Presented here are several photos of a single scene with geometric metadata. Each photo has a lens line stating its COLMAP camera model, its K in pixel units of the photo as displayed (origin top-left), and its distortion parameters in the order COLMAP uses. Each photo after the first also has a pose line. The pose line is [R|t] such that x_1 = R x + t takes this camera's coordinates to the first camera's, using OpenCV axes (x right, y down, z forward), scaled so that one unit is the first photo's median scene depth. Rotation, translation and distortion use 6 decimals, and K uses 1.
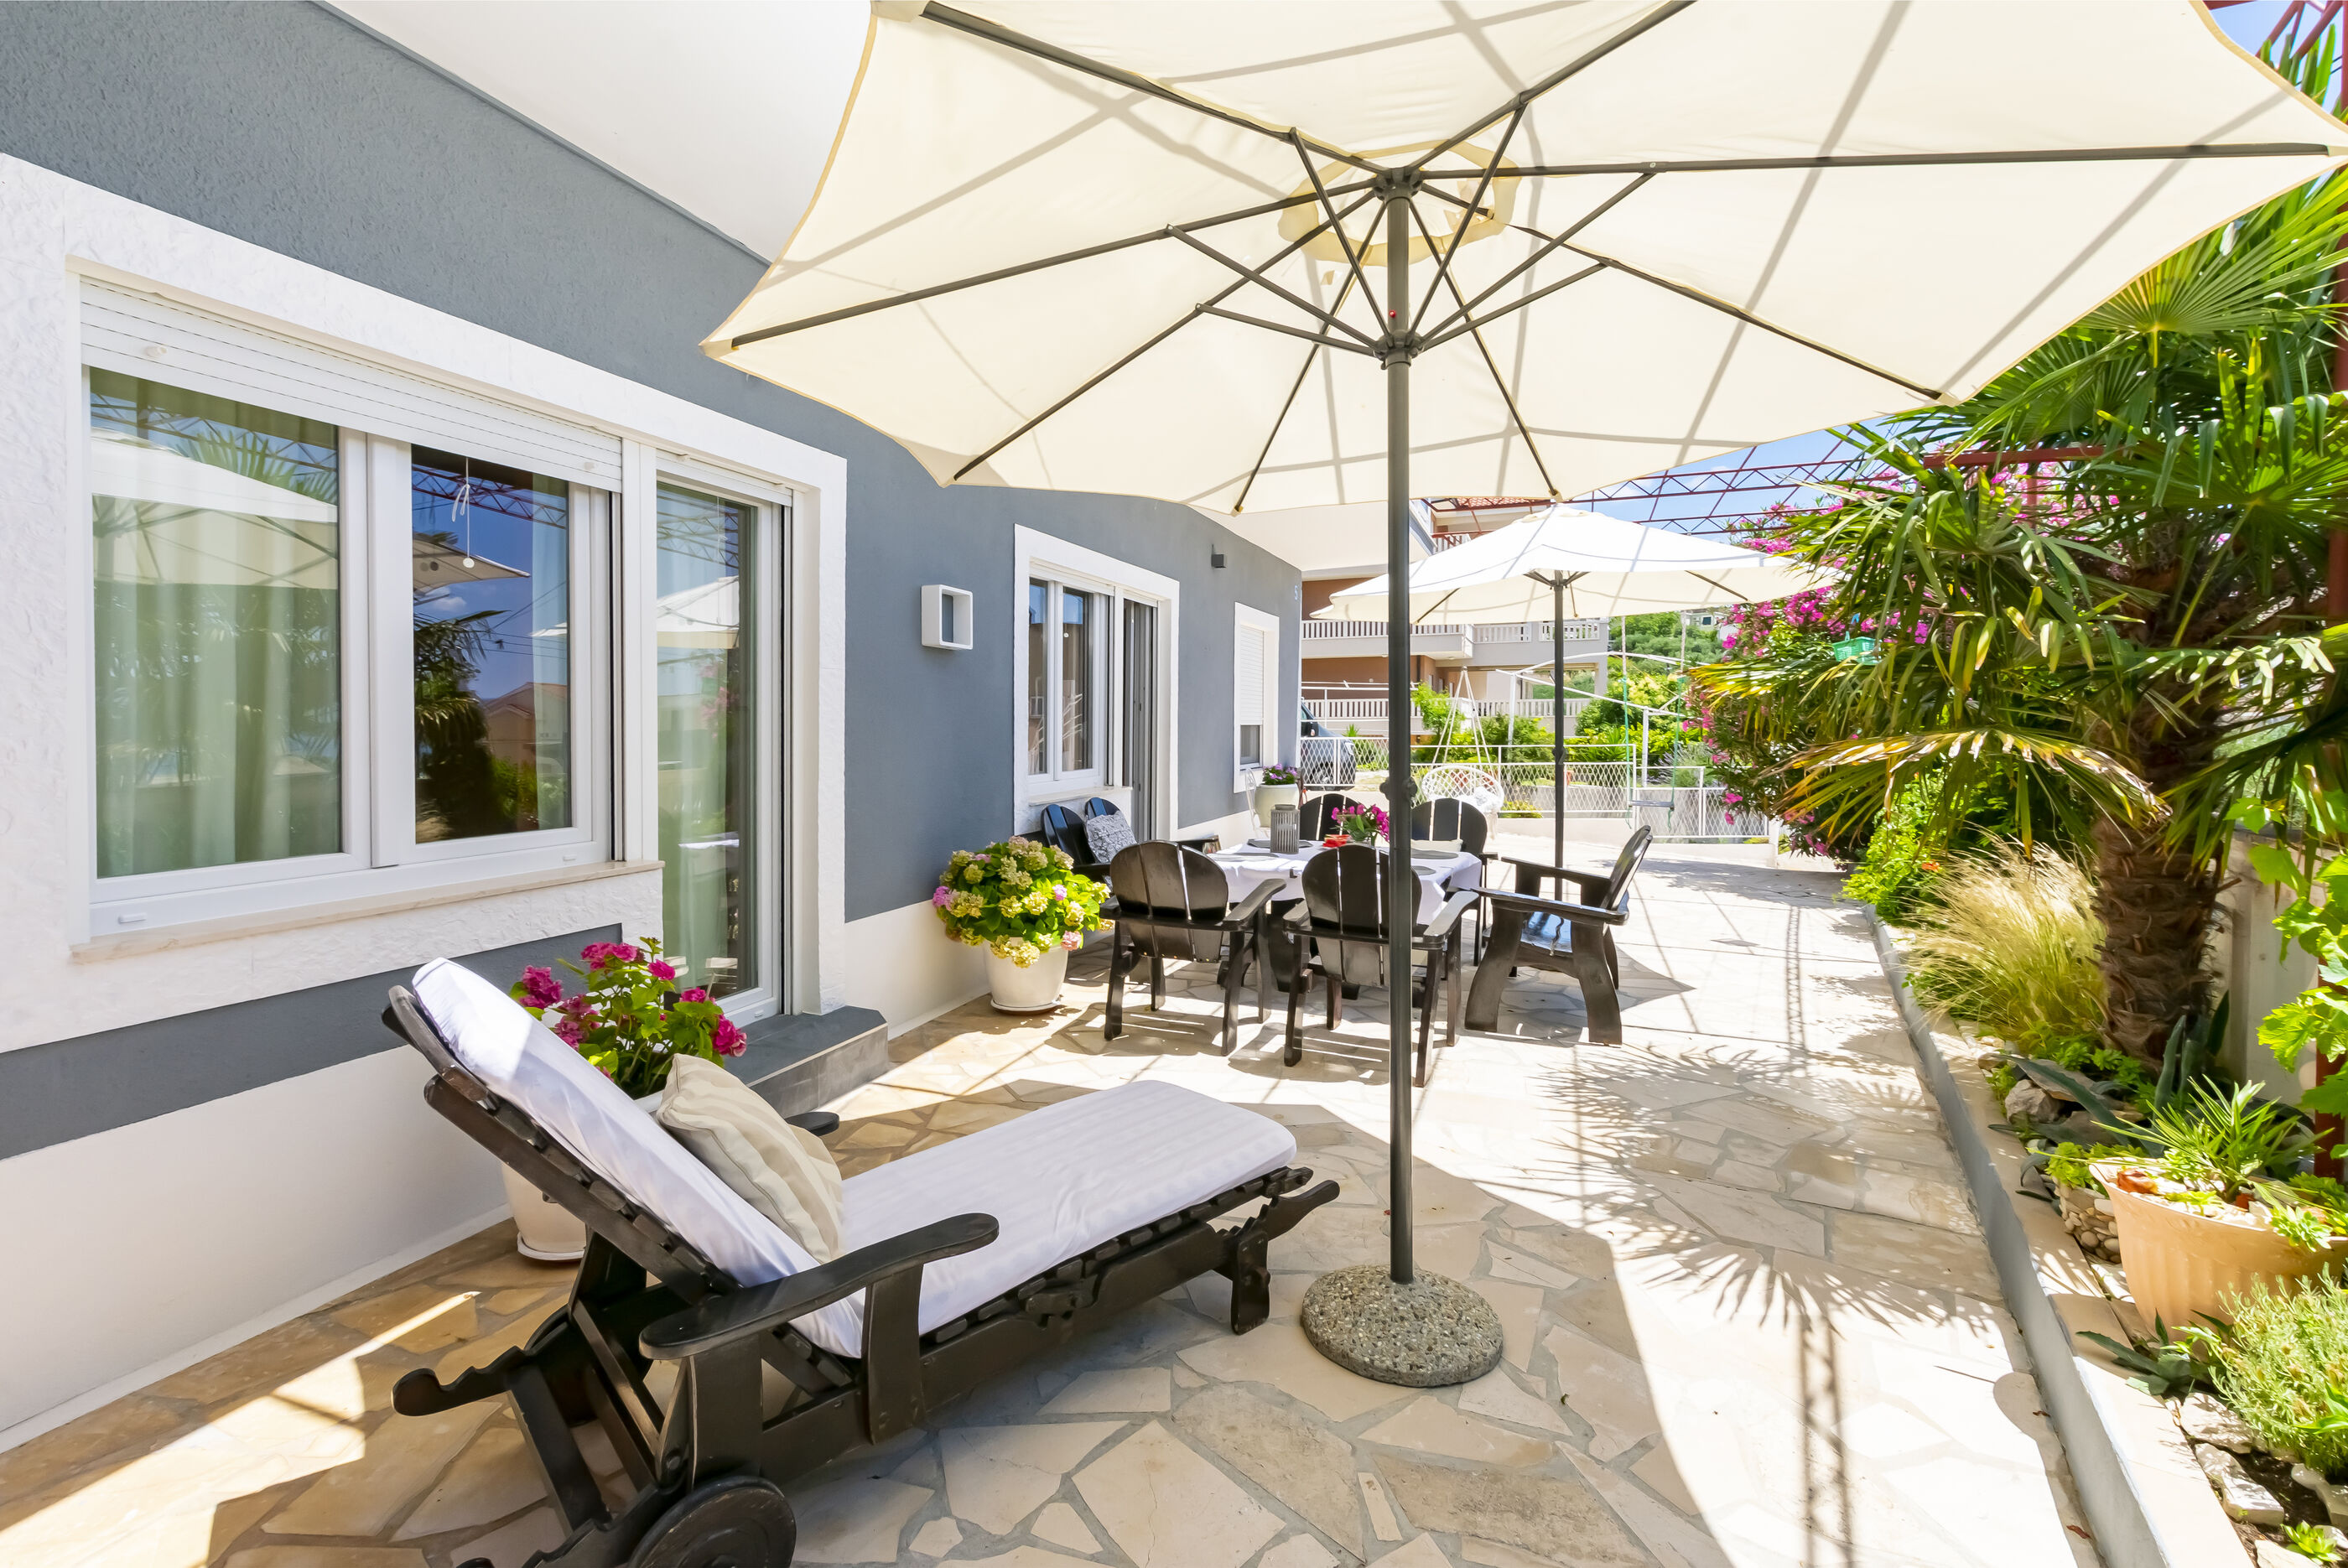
lens RADIAL K [[1013.3, 0, 1171.4], [0, 1013.3, 716.5], [0, 0, 1]] dist [0.002619, 0.000326]
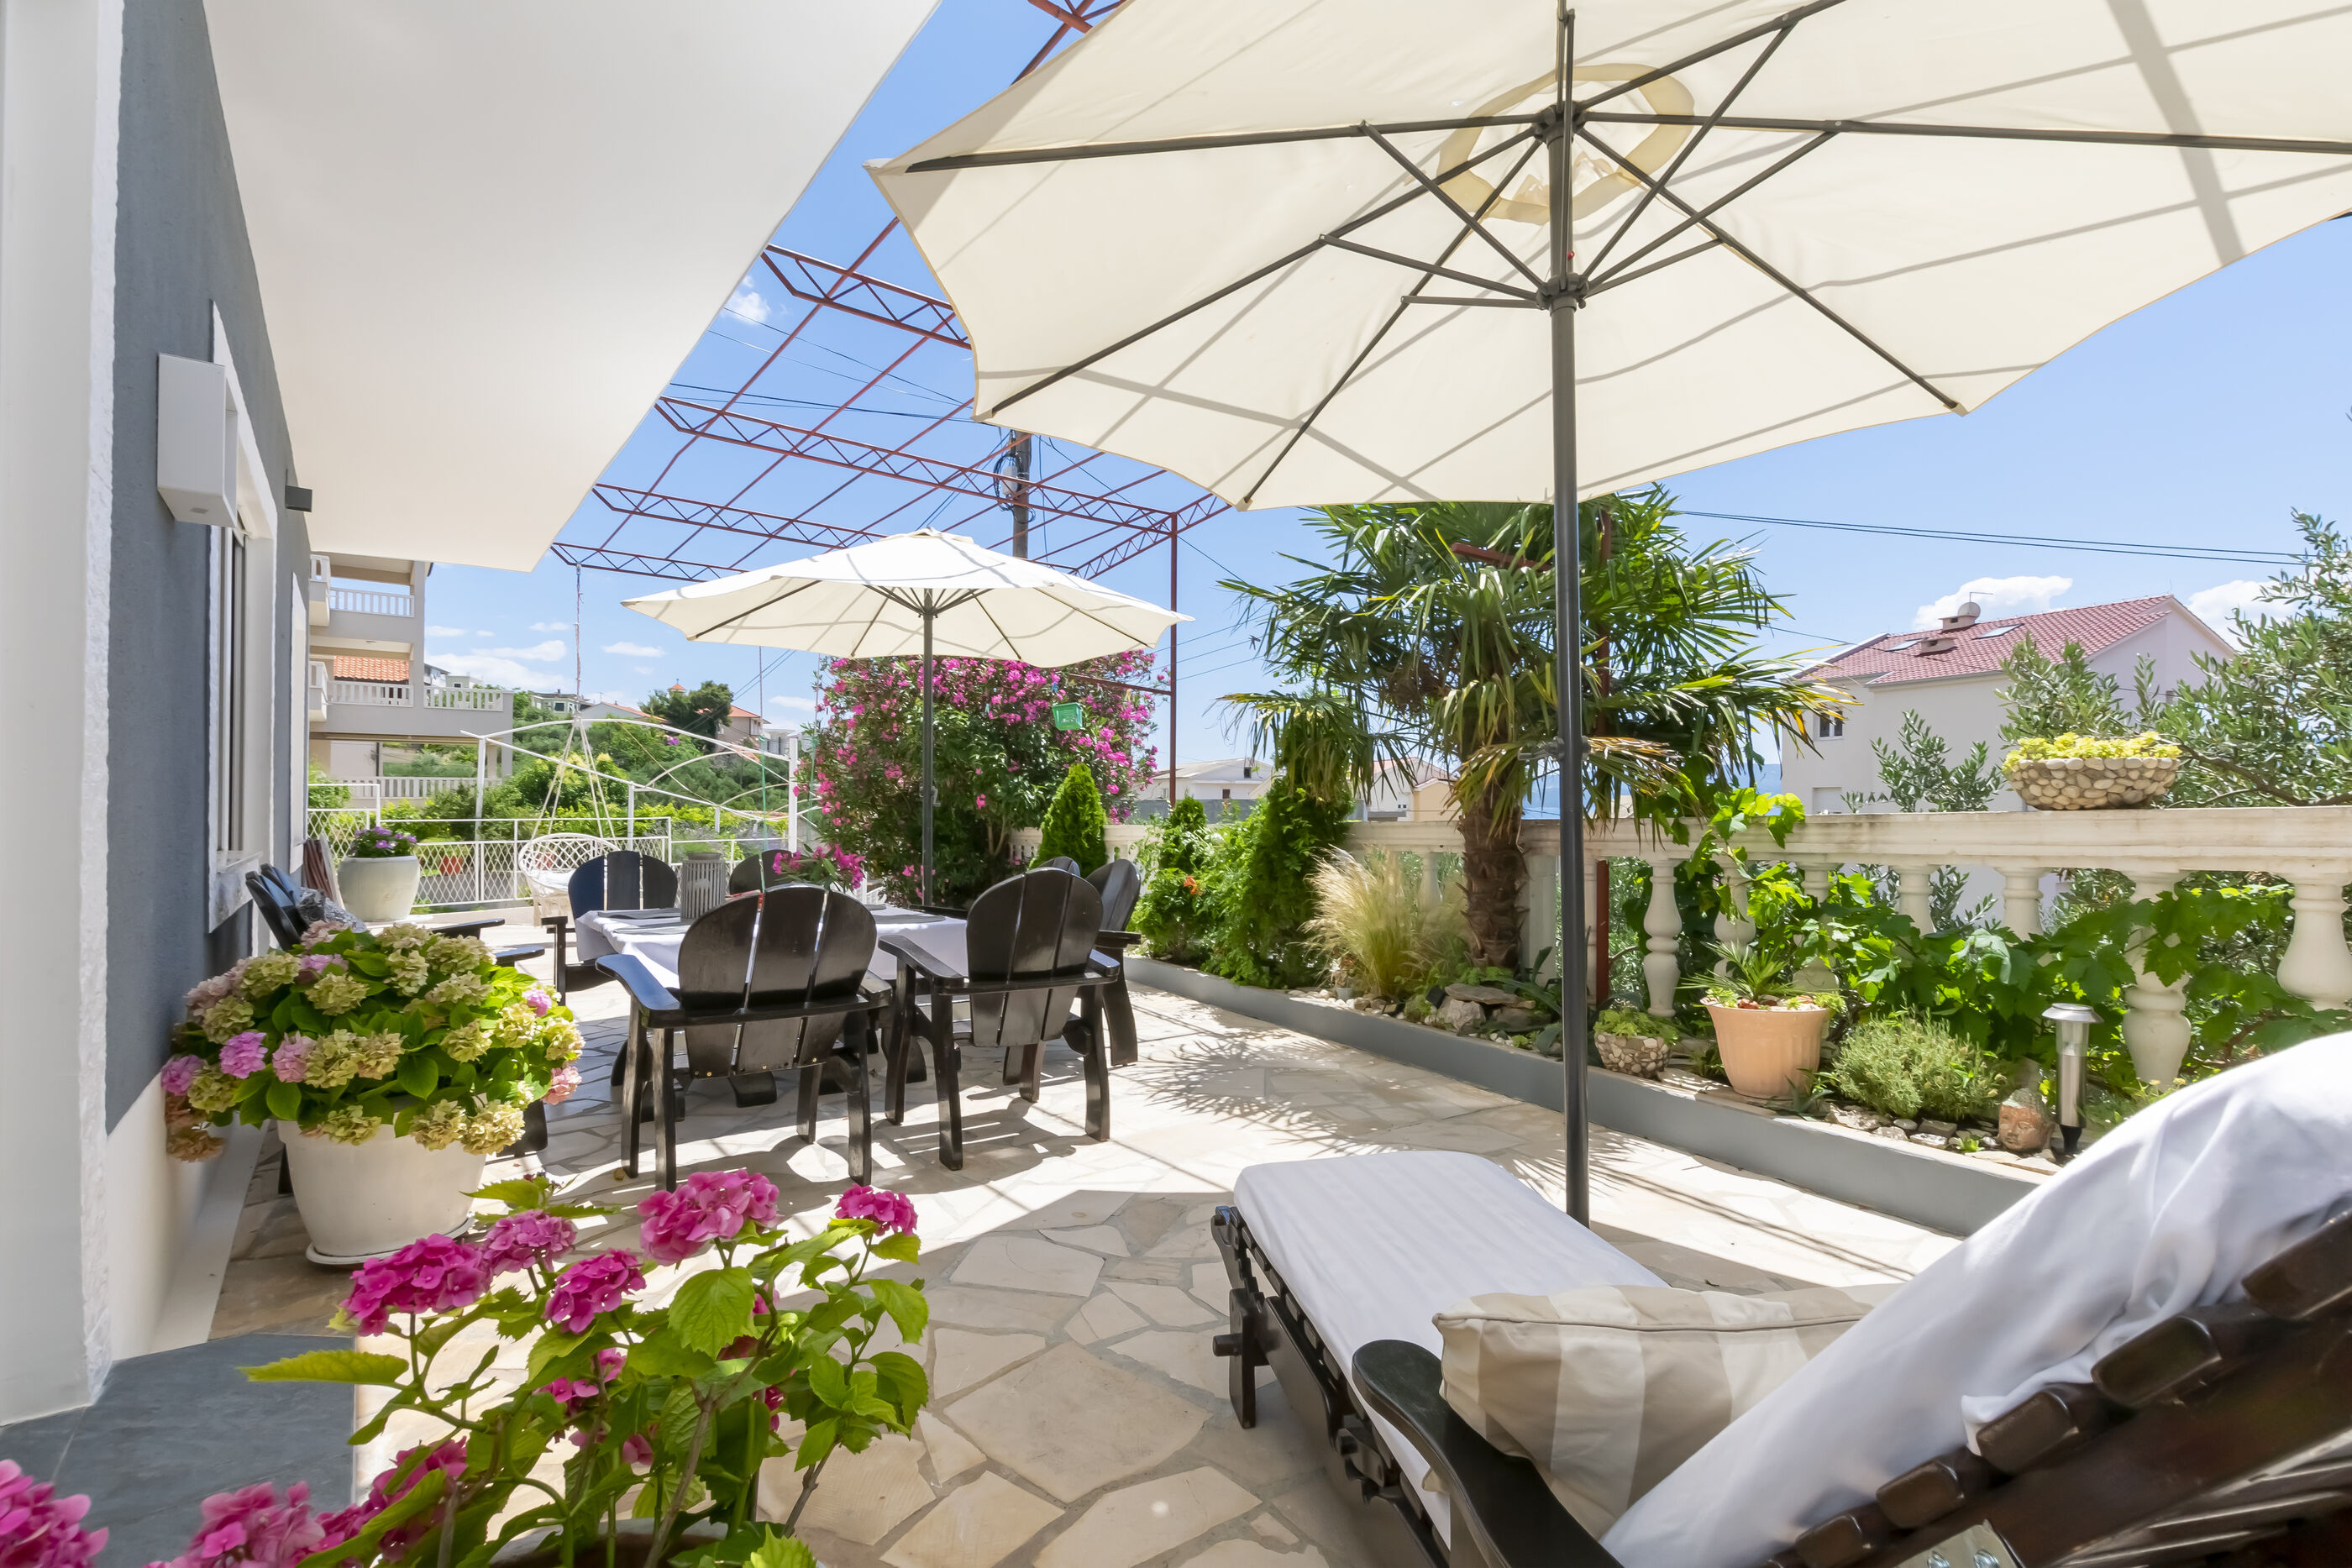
lens RADIAL K [[1035.2, 0, 1157.4], [0, 1035.2, 768.9], [0, 0, 1]] dist [0.002987, 0.000306]
pose [[0.513883, 0.040720, 0.856893, -0.542452], [-0.003676, 0.998968, -0.045266, 0.096473], [-0.857852, 0.020111, 0.513503, 0.546792]]
